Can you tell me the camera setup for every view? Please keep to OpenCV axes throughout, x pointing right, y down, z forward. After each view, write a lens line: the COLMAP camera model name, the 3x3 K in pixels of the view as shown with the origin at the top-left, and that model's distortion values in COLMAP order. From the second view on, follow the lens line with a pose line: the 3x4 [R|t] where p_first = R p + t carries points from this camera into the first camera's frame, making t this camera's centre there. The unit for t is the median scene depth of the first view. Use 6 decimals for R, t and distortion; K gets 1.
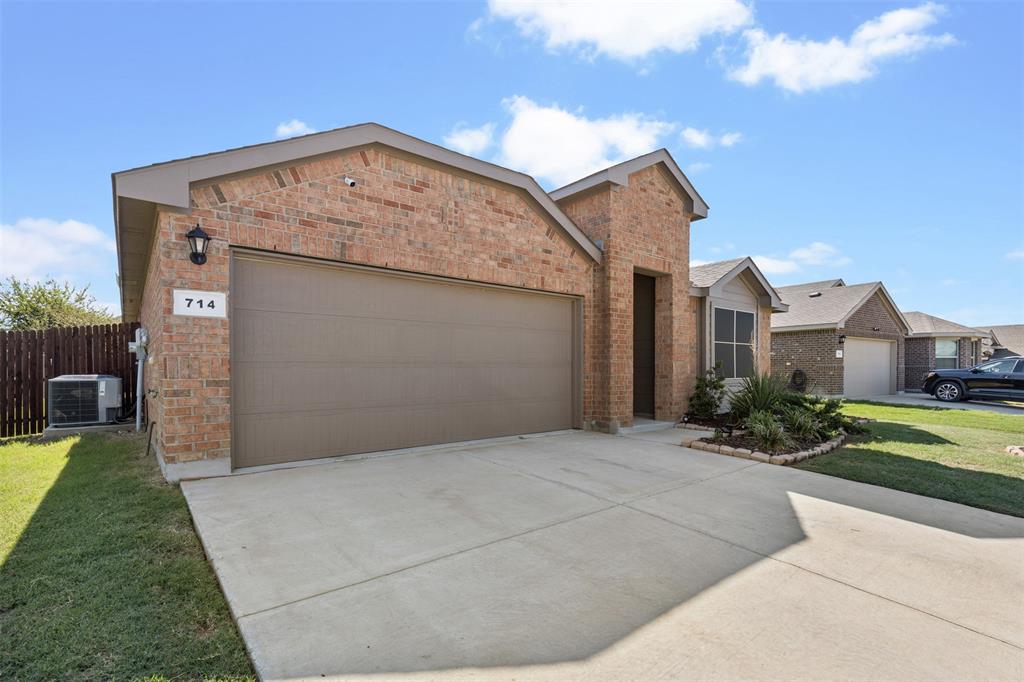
lens RADIAL K [[471.4, 0, 497.4], [0, 471.4, 386.4], [0, 0, 1]] dist [0.004985, -0.001320]
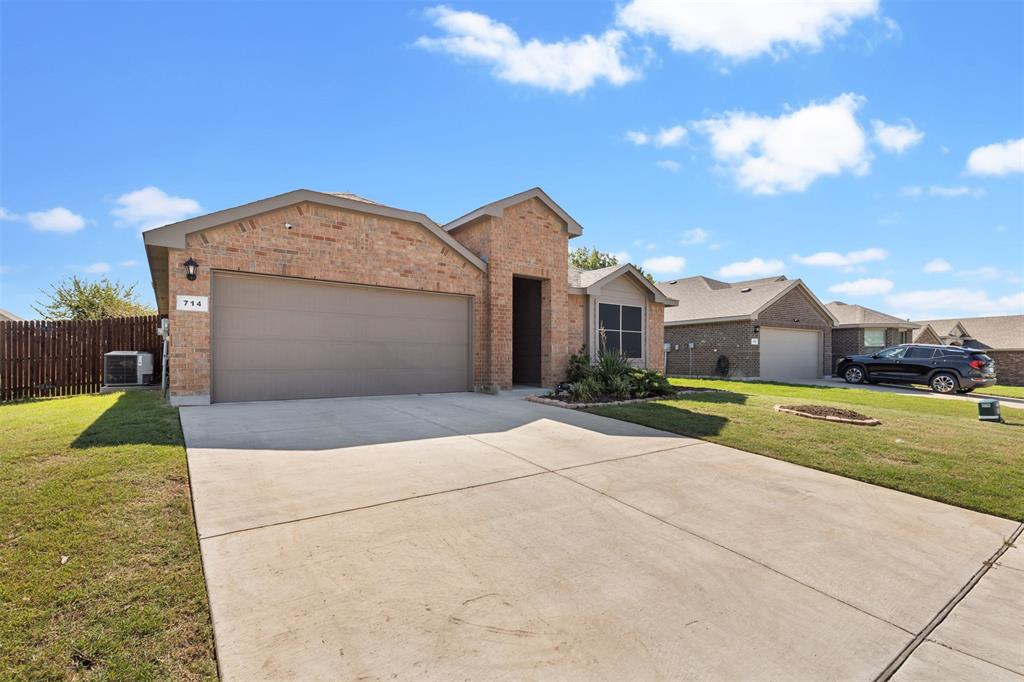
lens RADIAL K [[471.4, 0, 503.2], [0, 471.4, 374.0], [0, 0, 1]] dist [0.004985, -0.001320]
pose [[0.998655, 0.006468, -0.051439, 0.365848], [-0.006950, 0.999933, -0.009206, 0.055488], [0.051376, 0.009551, 0.998634, -0.405518]]
